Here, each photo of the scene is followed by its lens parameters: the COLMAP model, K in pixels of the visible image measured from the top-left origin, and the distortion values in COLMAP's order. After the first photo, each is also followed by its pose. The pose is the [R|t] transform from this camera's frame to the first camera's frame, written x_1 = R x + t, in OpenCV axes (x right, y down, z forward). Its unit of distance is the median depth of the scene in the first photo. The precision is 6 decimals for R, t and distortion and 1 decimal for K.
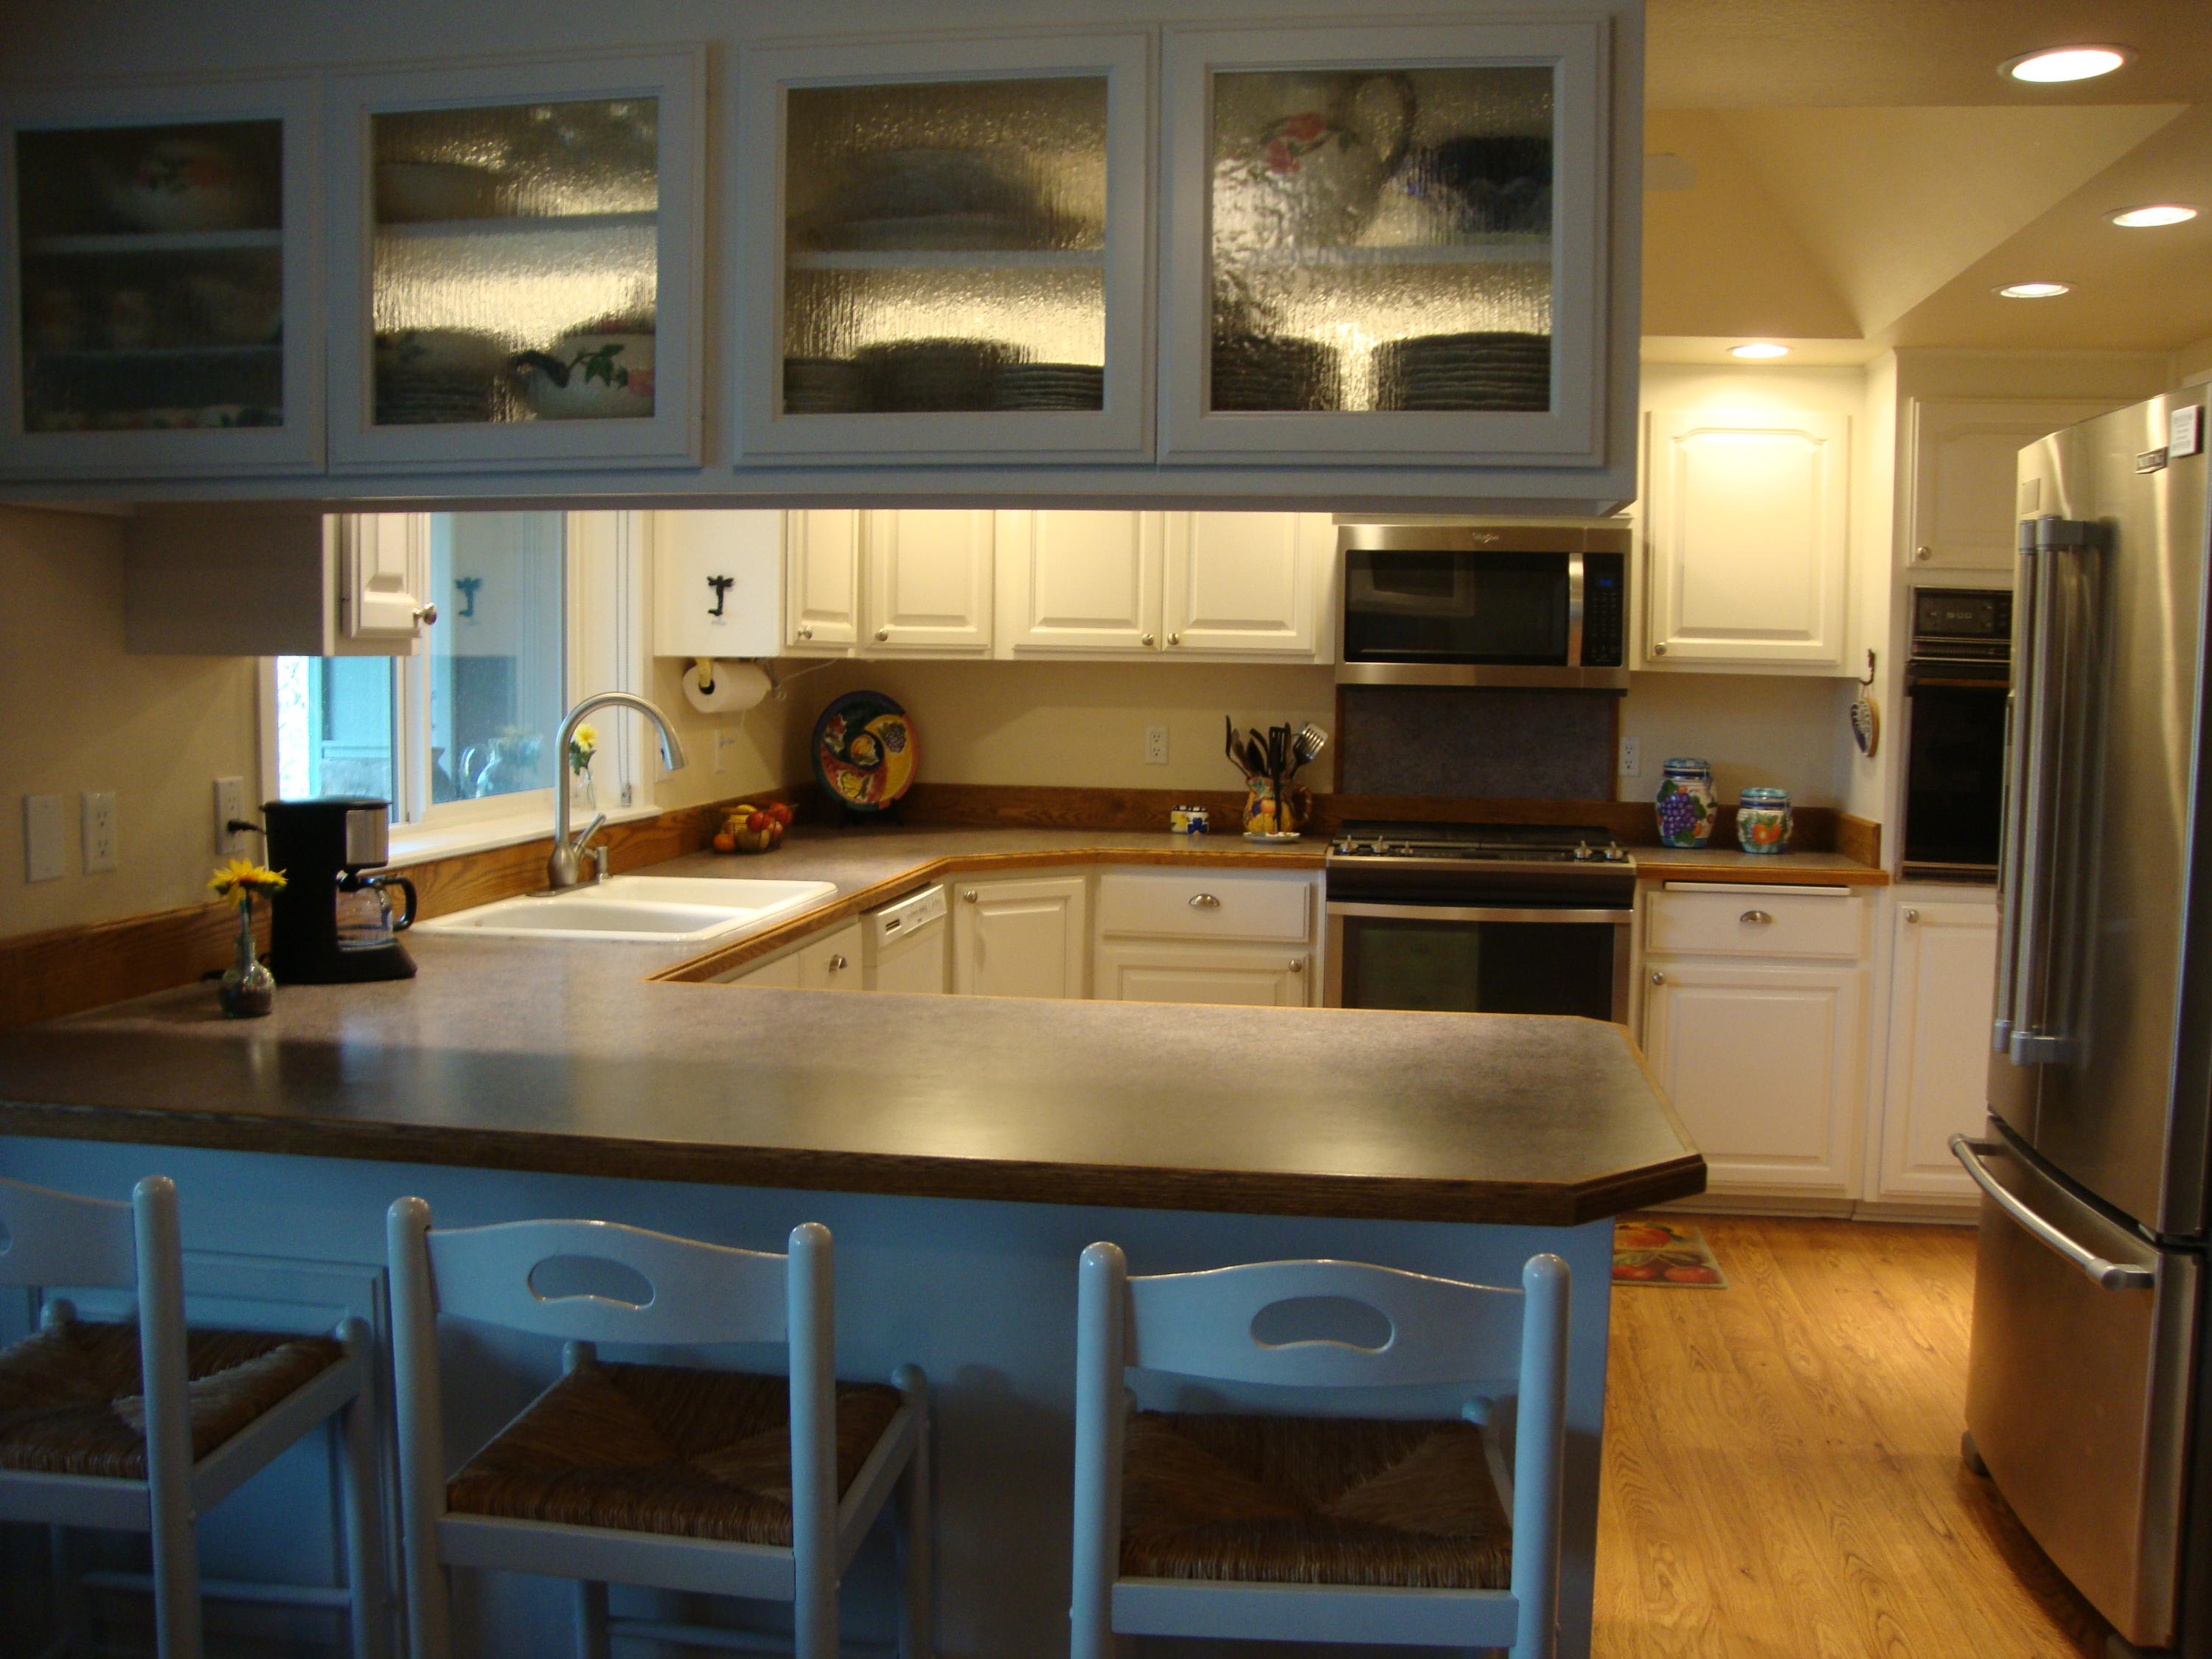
lens RADIAL K [[1969.3, 0, 1106.0], [0, 1969.3, 829.5], [0, 0, 1]] dist [-0.195979, -0.001061]
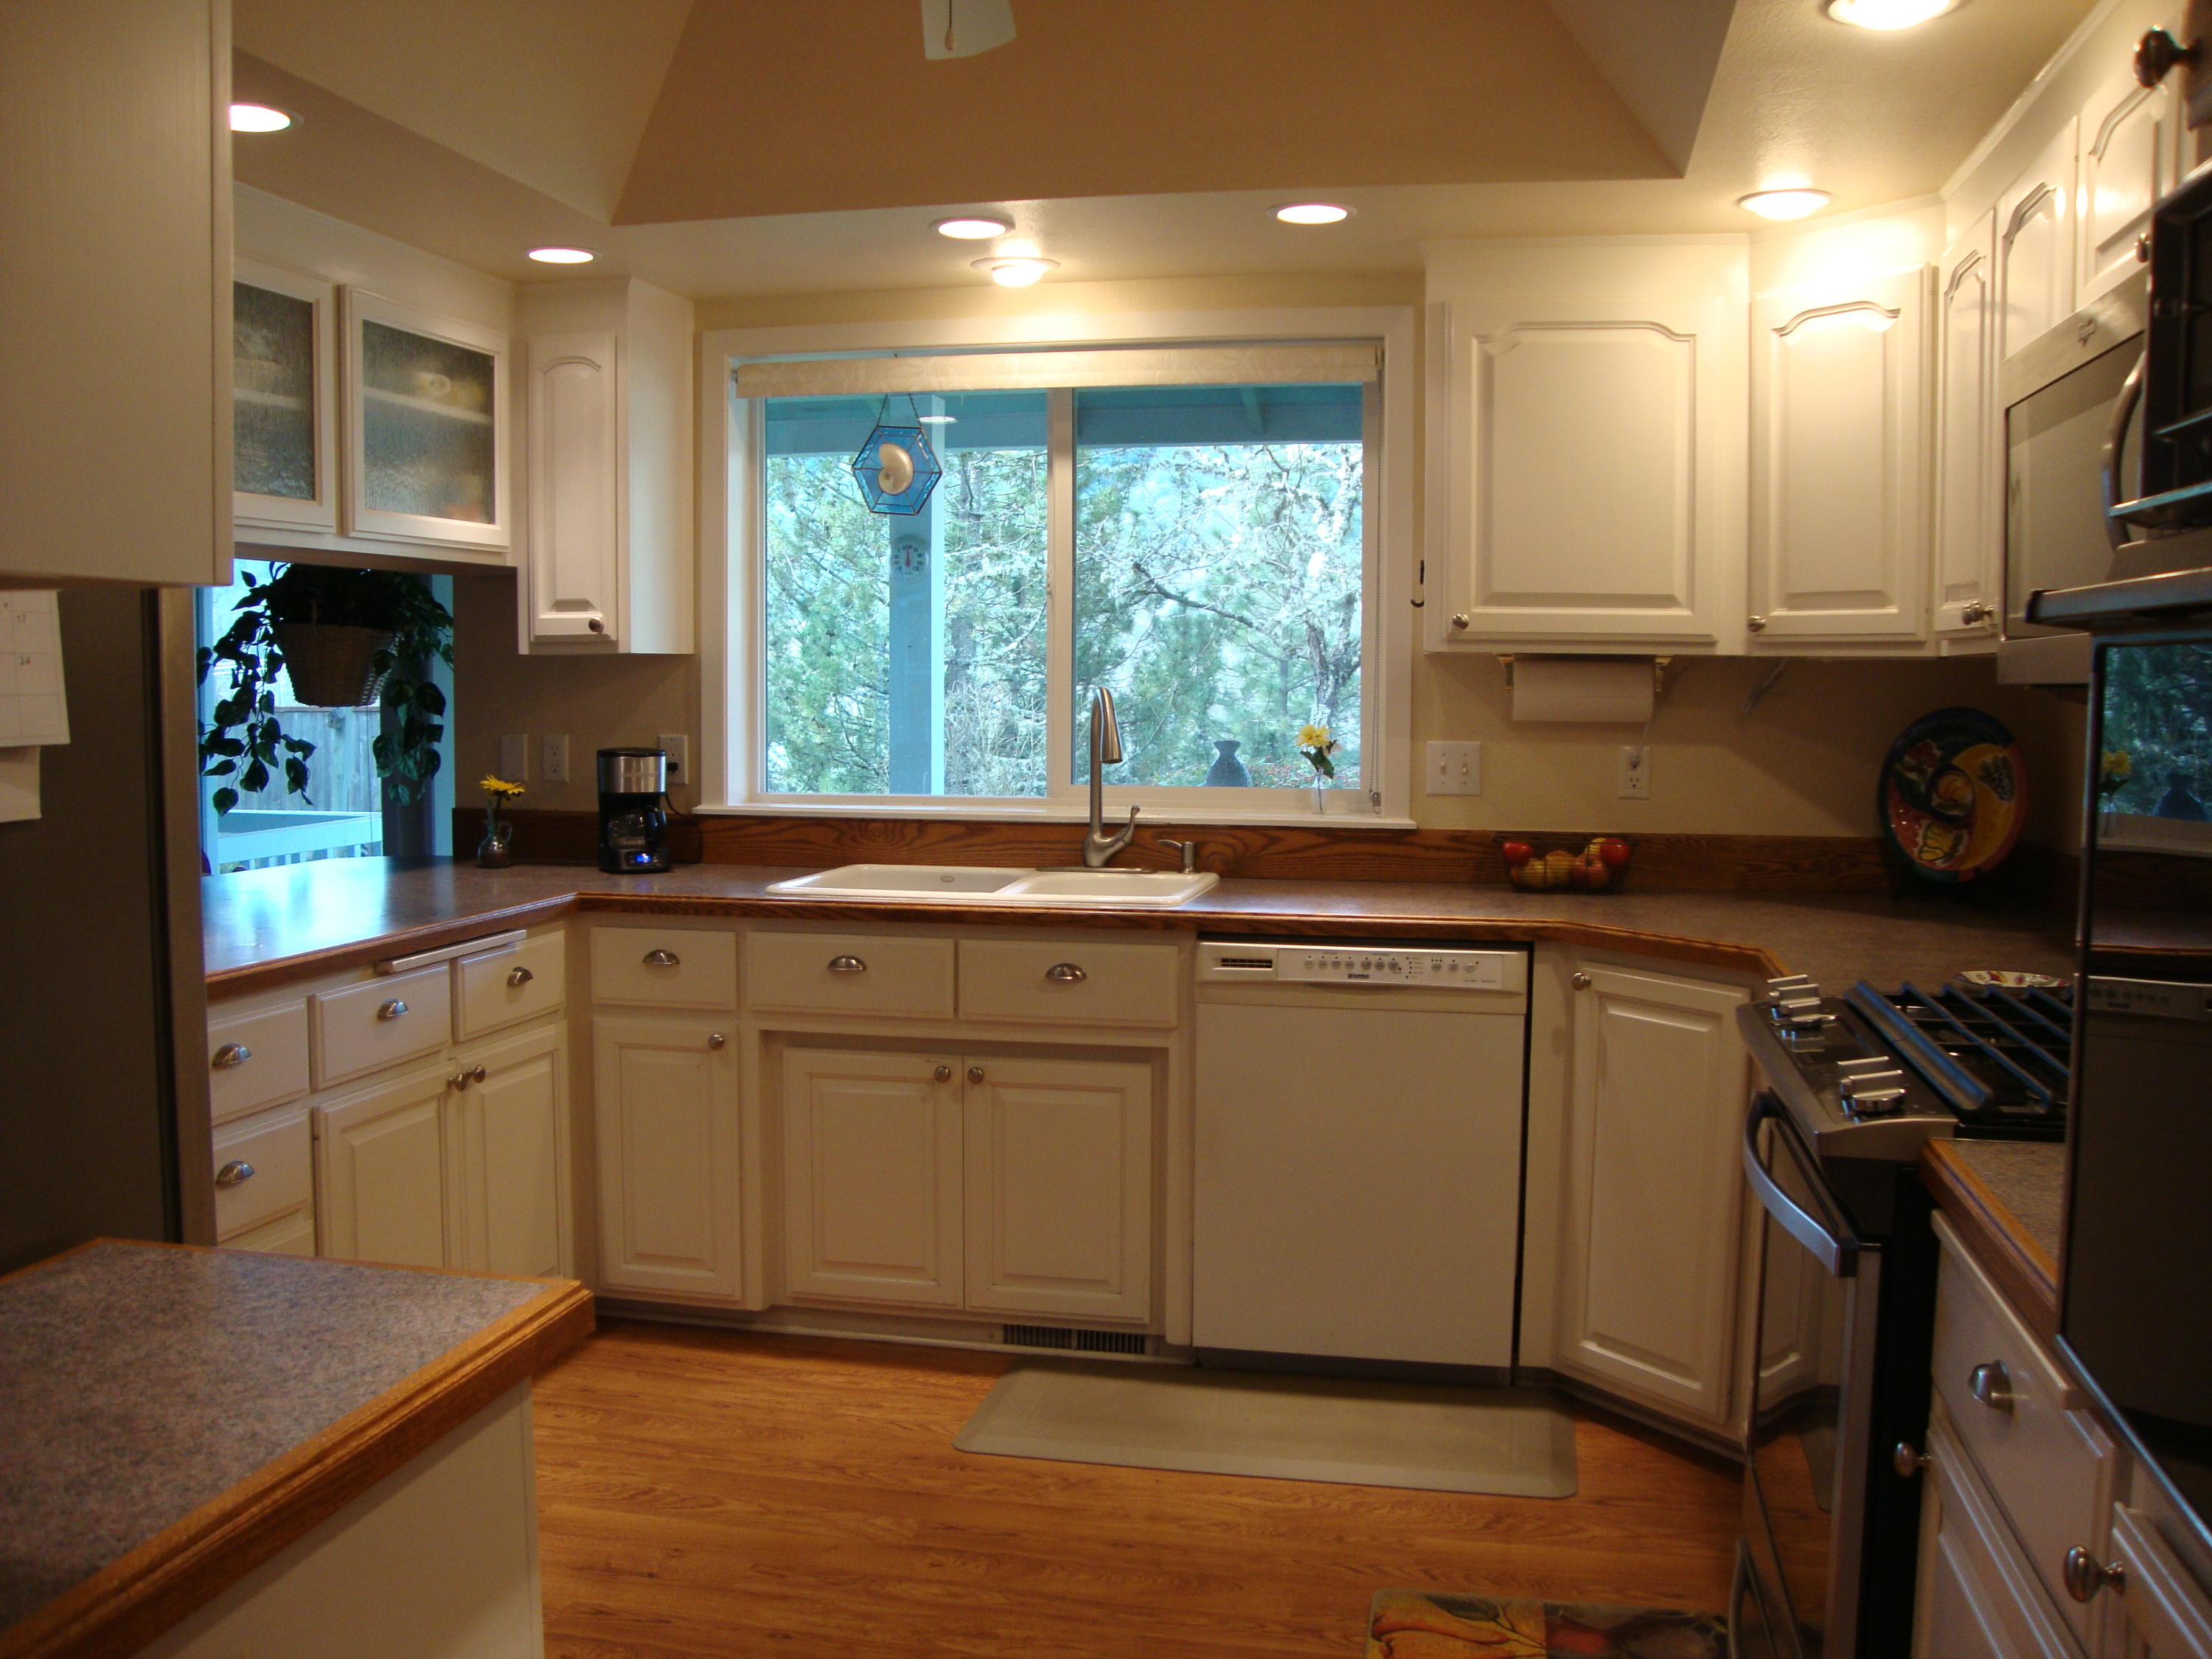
lens RADIAL K [[1969.3, 0, 1106.0], [0, 1969.3, 829.5], [0, 0, 1]] dist [-0.195979, -0.001061]
pose [[-0.063506, 0.061815, -0.996065, 0.614713], [-0.090372, 0.993623, 0.067426, -0.050493], [0.993881, 0.094298, -0.057515, 0.820968]]
